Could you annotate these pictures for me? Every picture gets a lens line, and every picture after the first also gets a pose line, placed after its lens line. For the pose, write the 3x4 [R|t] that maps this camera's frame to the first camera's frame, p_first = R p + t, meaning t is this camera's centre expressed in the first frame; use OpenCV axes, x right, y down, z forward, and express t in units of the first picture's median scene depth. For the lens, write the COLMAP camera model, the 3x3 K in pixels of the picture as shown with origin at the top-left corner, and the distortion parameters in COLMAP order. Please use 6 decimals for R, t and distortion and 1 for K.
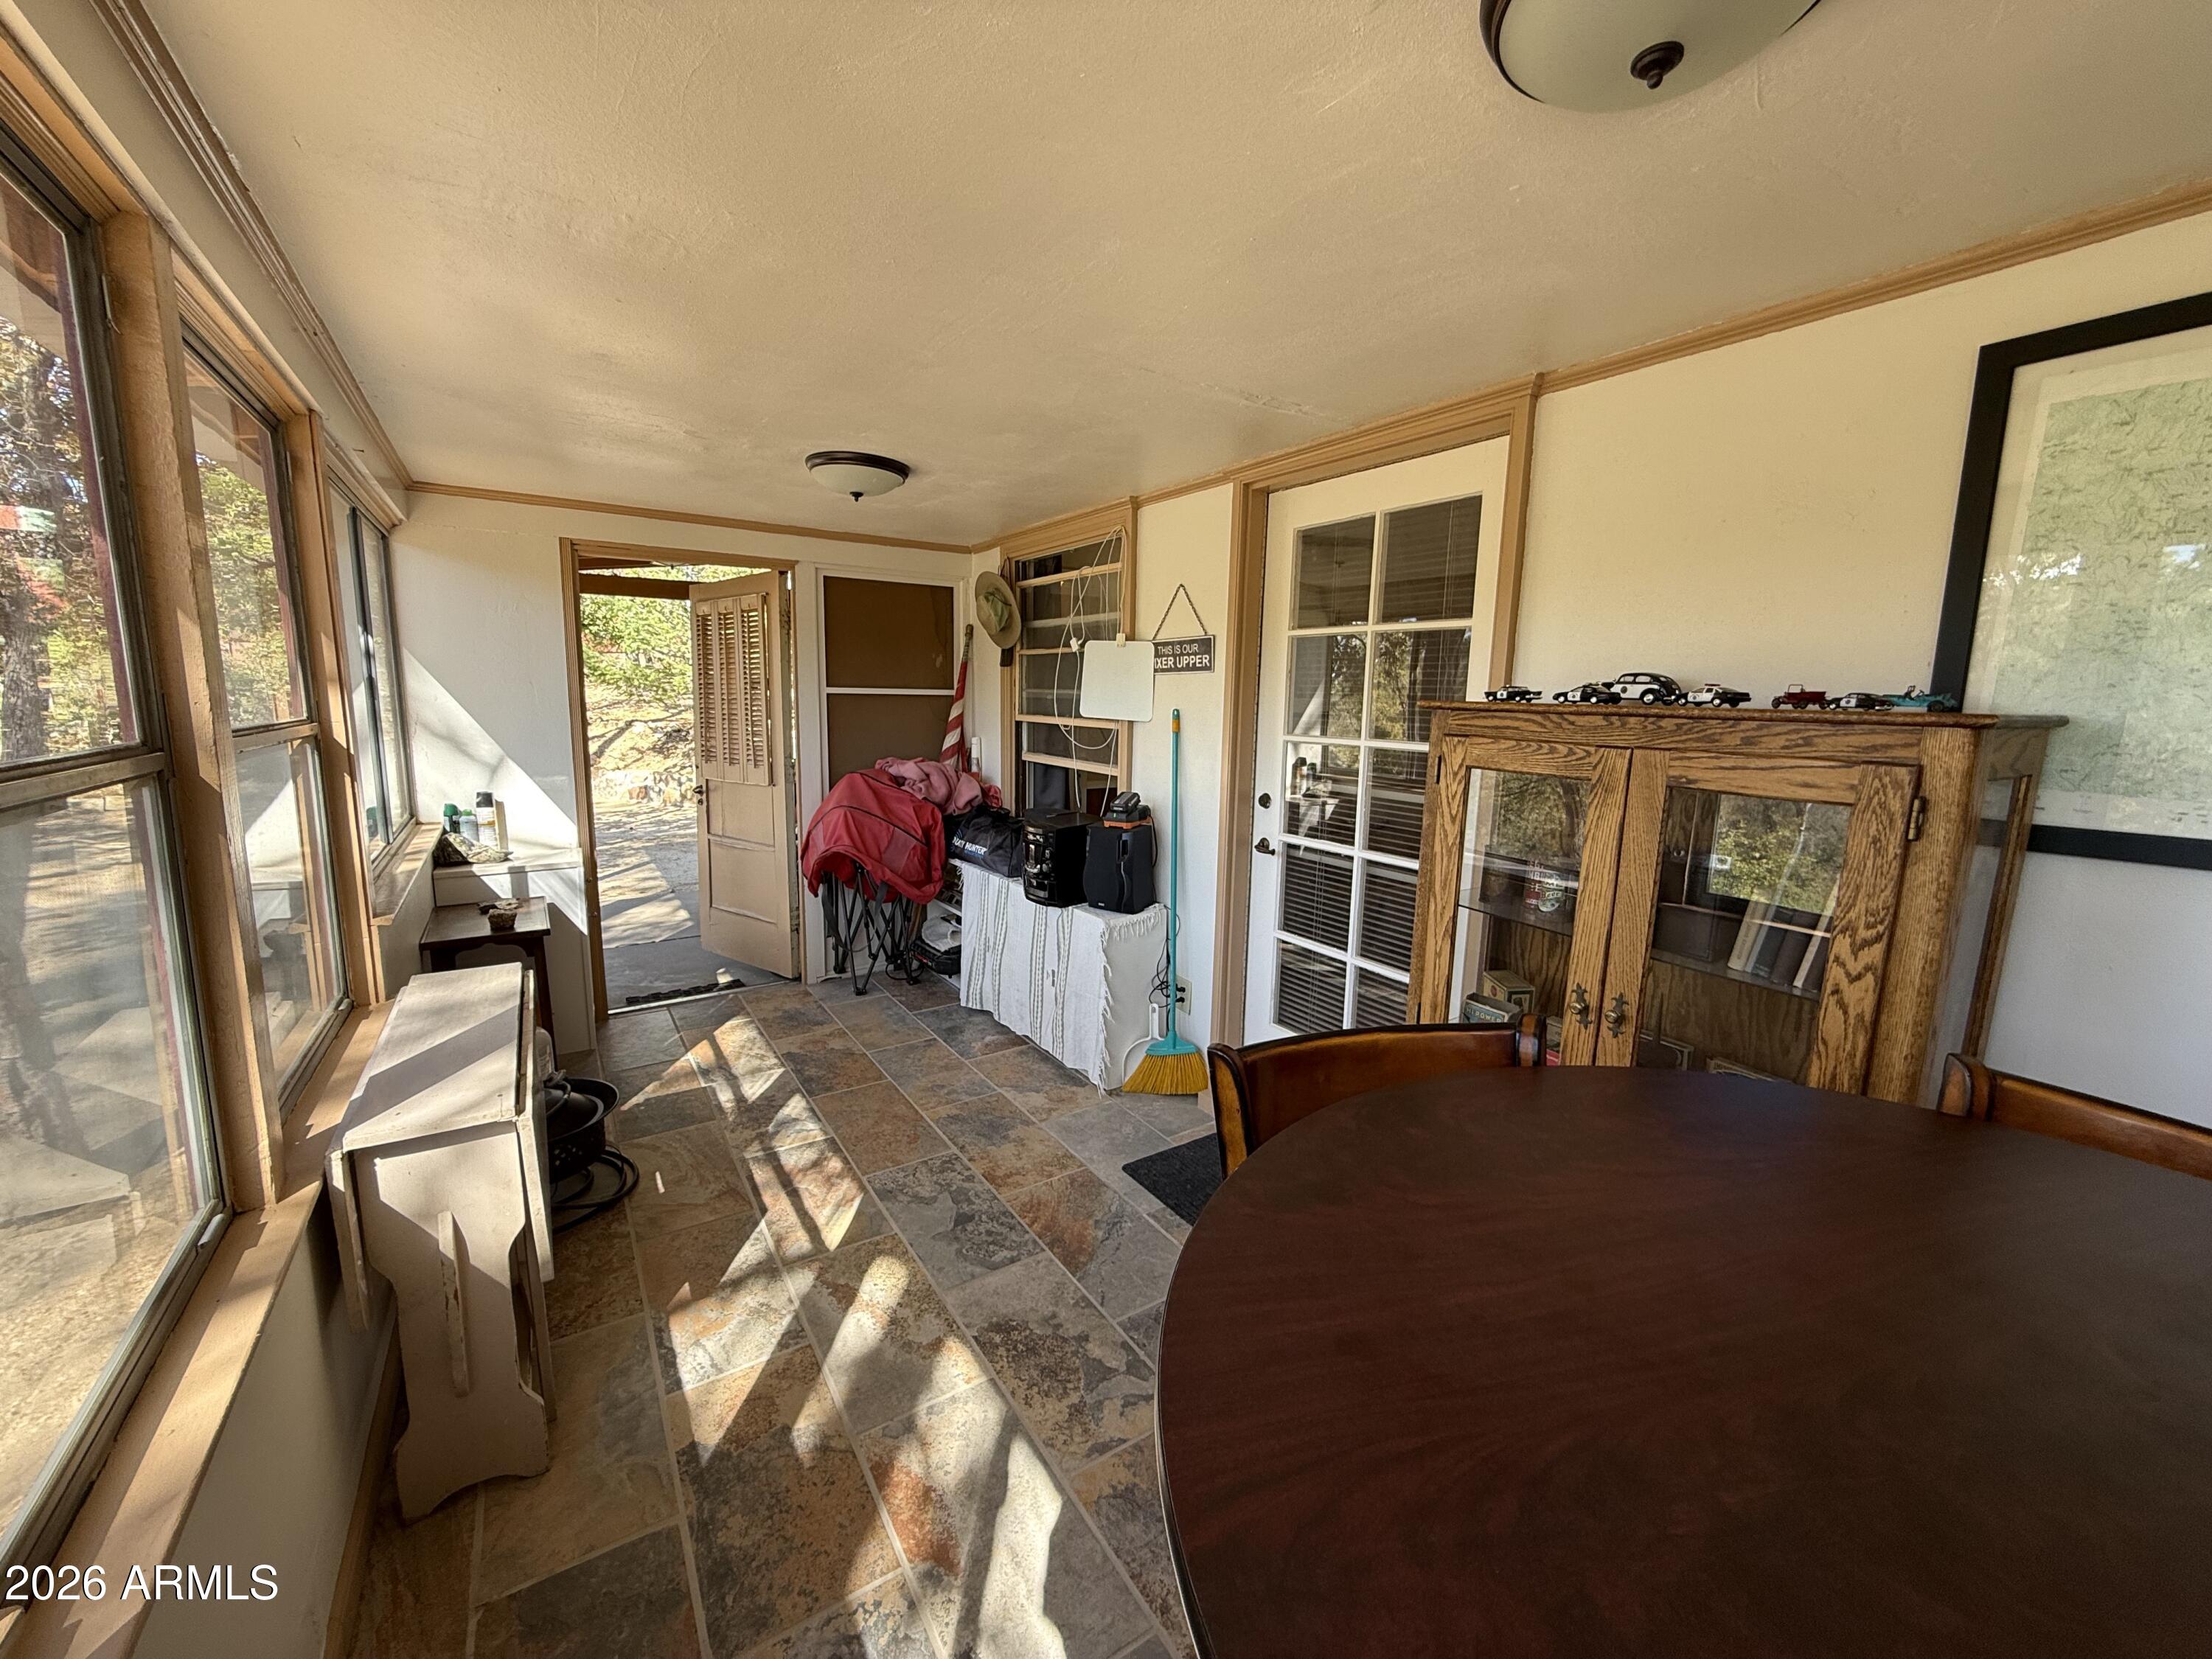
lens RADIAL K [[885.9, 0, 1100.4], [0, 885.9, 830.7], [0, 0, 1]] dist [0.003463, -0.000589]
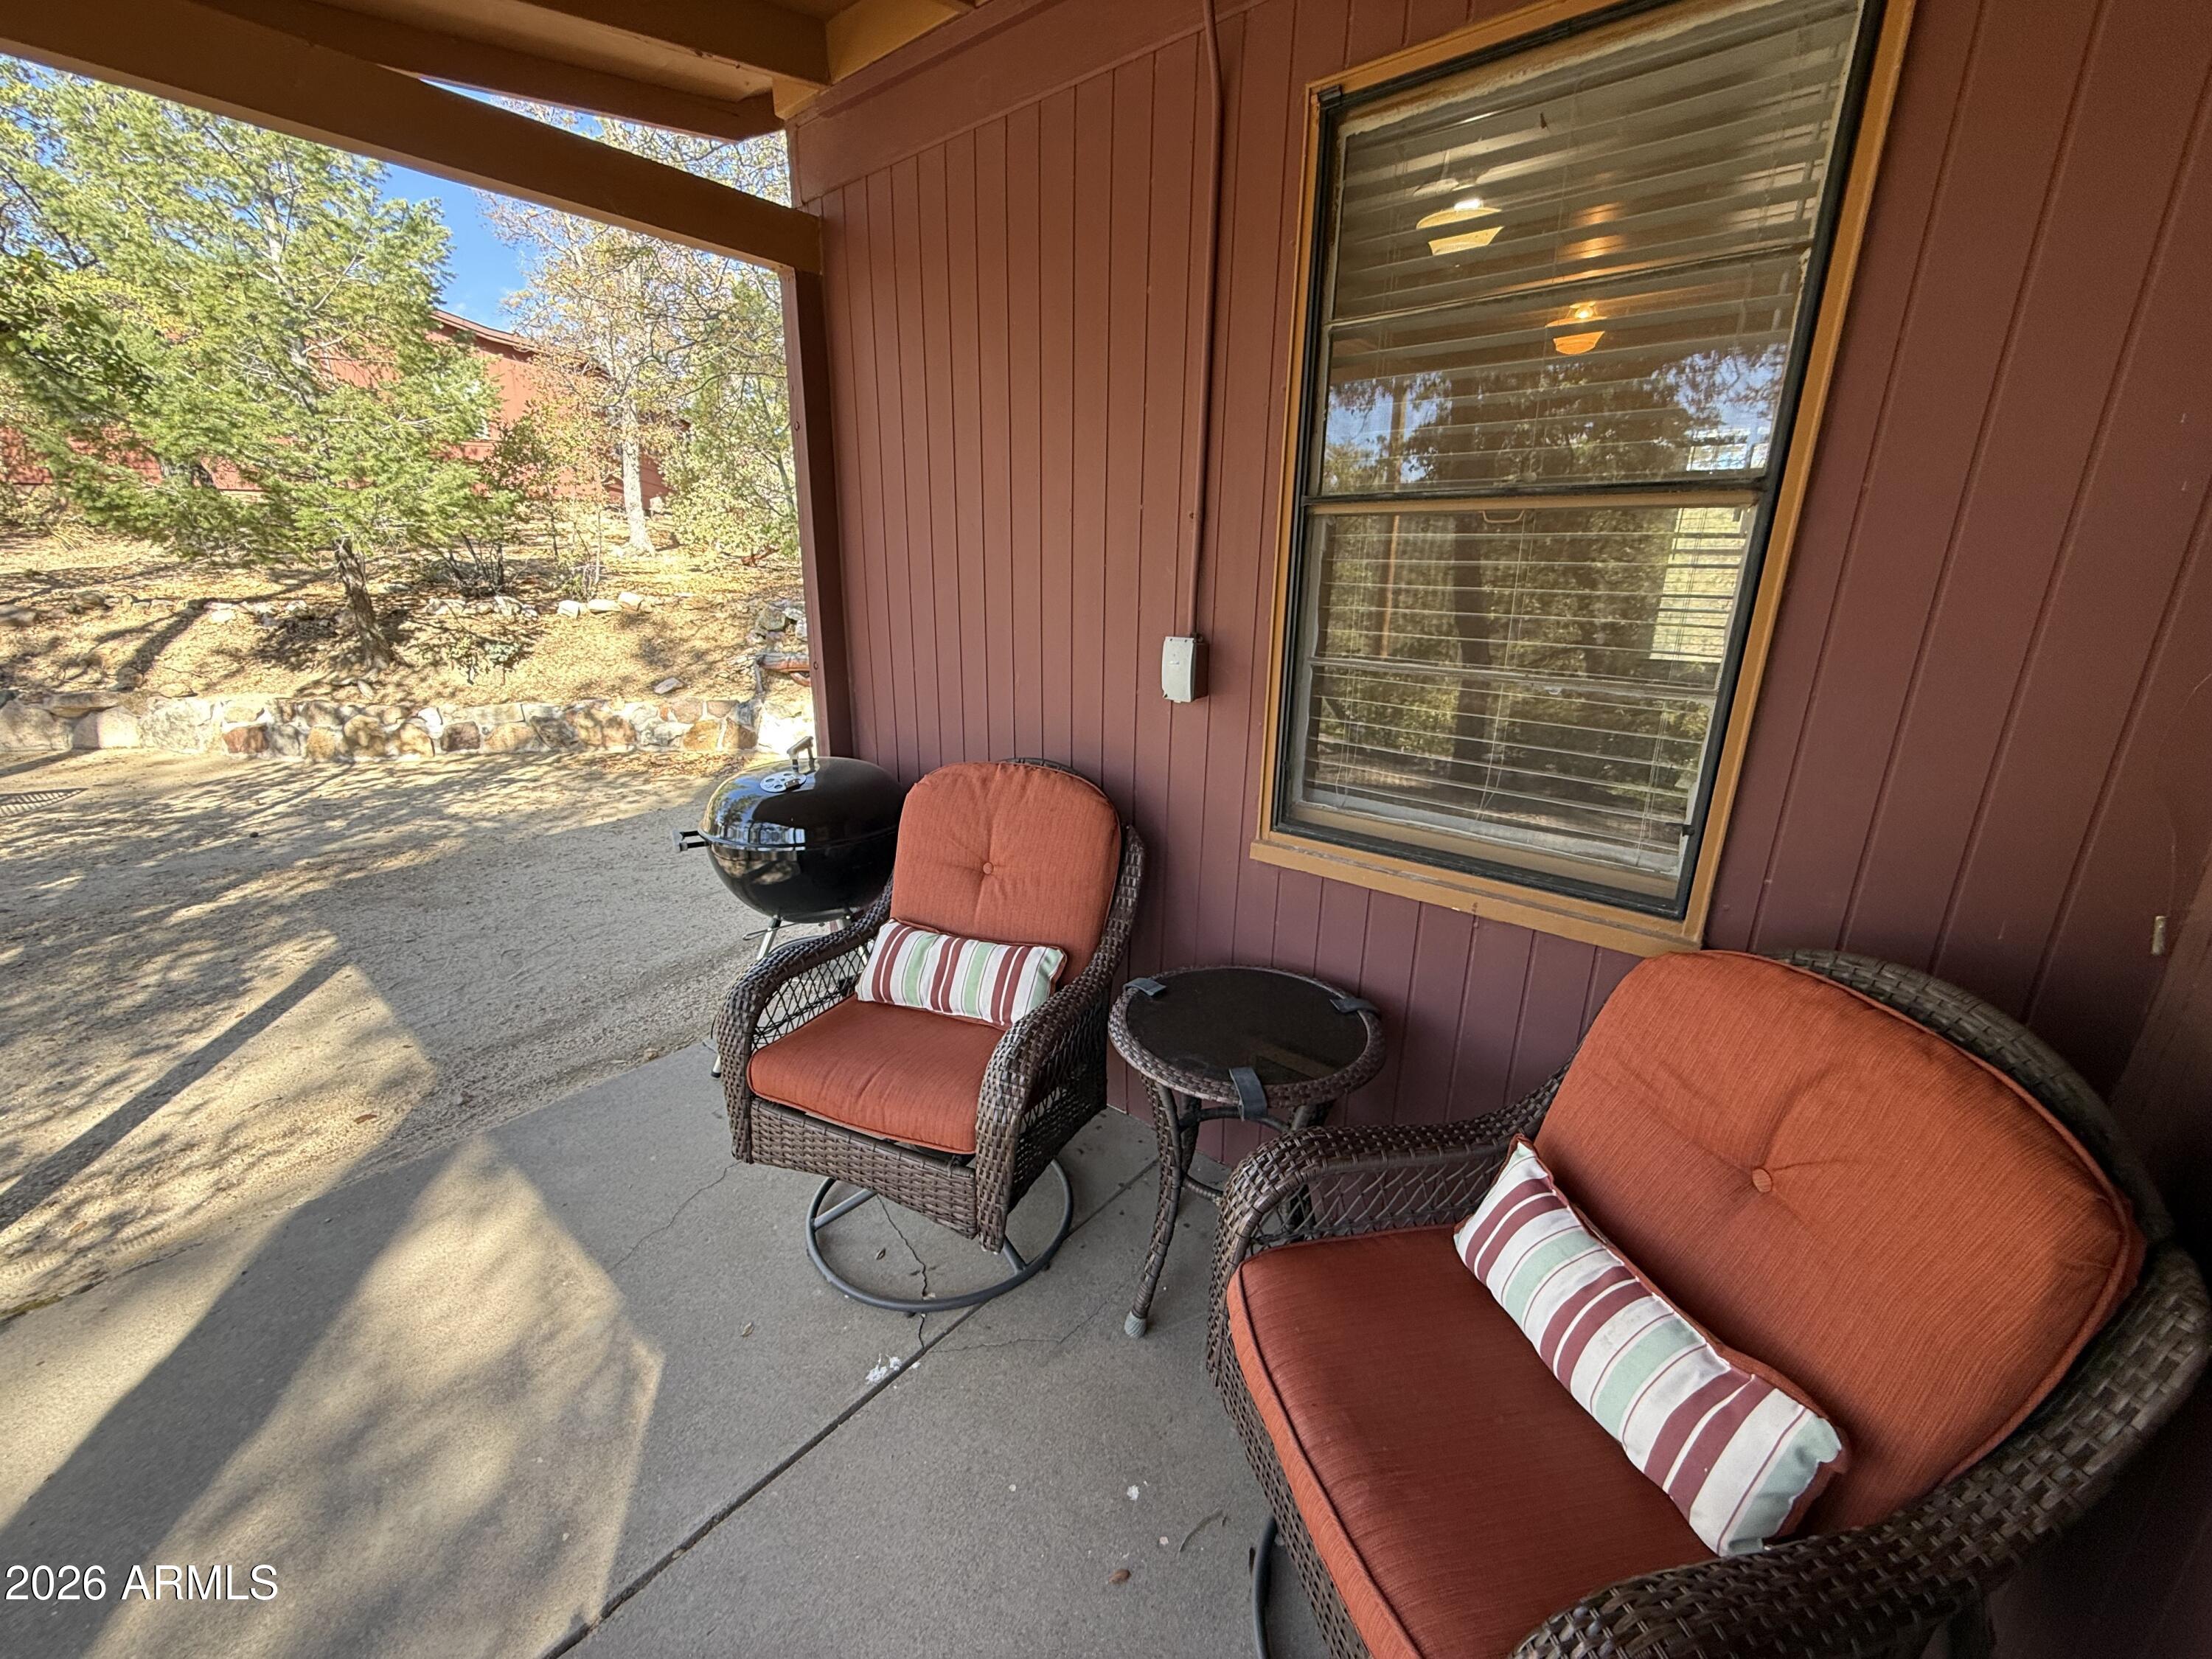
lens RADIAL K [[885.9, 0, 1108.1], [0, 885.9, 818.0], [0, 0, 1]] dist [0.003463, -0.000589]
pose [[0.954484, -0.087632, 0.285099, -0.172642], [0.047935, 0.988509, 0.143361, -0.045771], [-0.294386, -0.123170, 0.947716, 0.314748]]
